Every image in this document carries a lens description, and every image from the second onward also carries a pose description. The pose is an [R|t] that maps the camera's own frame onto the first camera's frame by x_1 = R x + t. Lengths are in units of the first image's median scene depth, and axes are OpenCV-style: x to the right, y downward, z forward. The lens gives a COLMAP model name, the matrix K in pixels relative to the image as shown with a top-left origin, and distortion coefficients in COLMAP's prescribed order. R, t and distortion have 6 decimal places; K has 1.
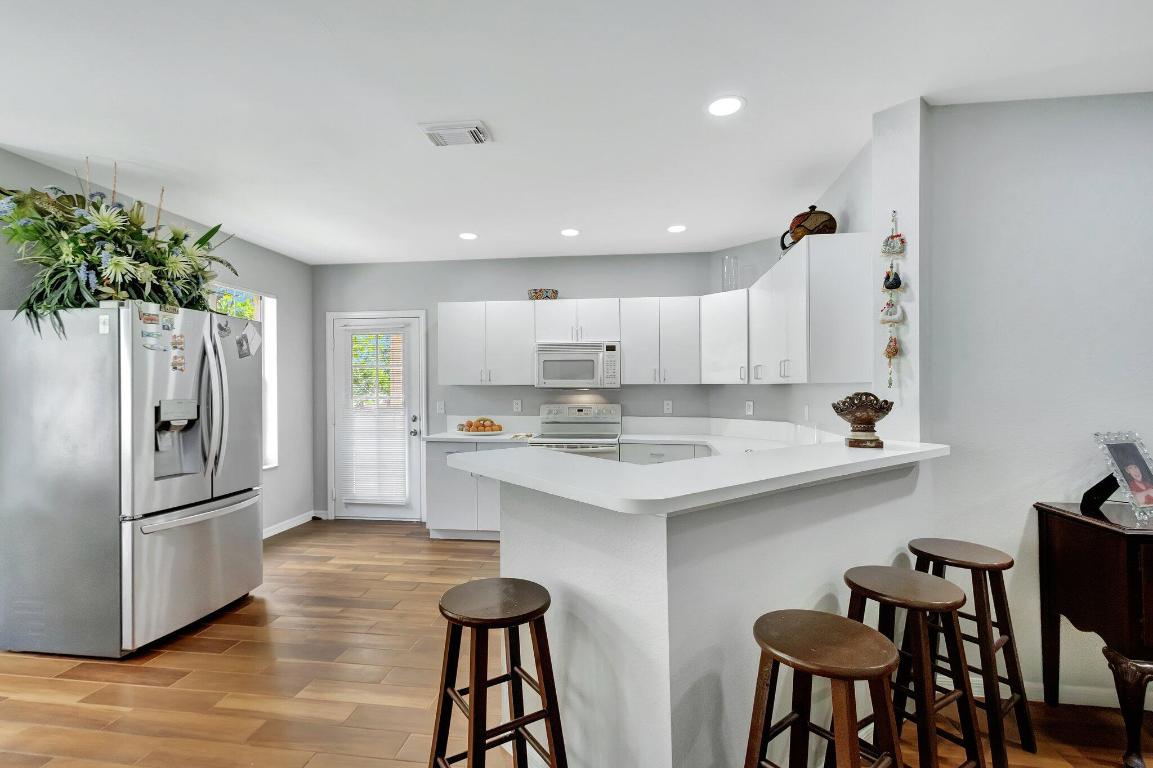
lens RADIAL K [[547.8, 0, 570.8], [0, 547.8, 389.1], [0, 0, 1]] dist [0.006582, -0.000293]
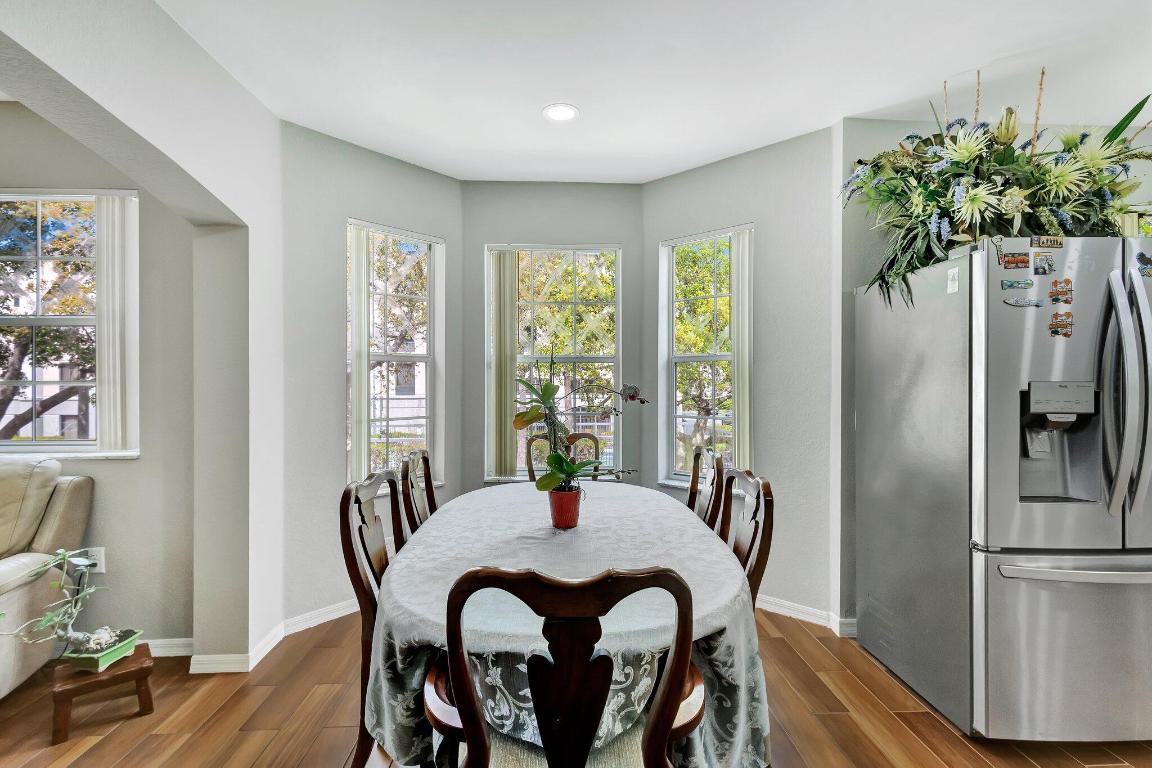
lens RADIAL K [[547.3, 0, 570.3], [0, 547.3, 389.1], [0, 0, 1]] dist [0.006582, -0.000293]
pose [[0.187424, 0.007177, -0.982253, -0.194764], [-0.002918, 0.999973, 0.006750, 0.025513], [0.982275, 0.001602, 0.187440, 0.323520]]
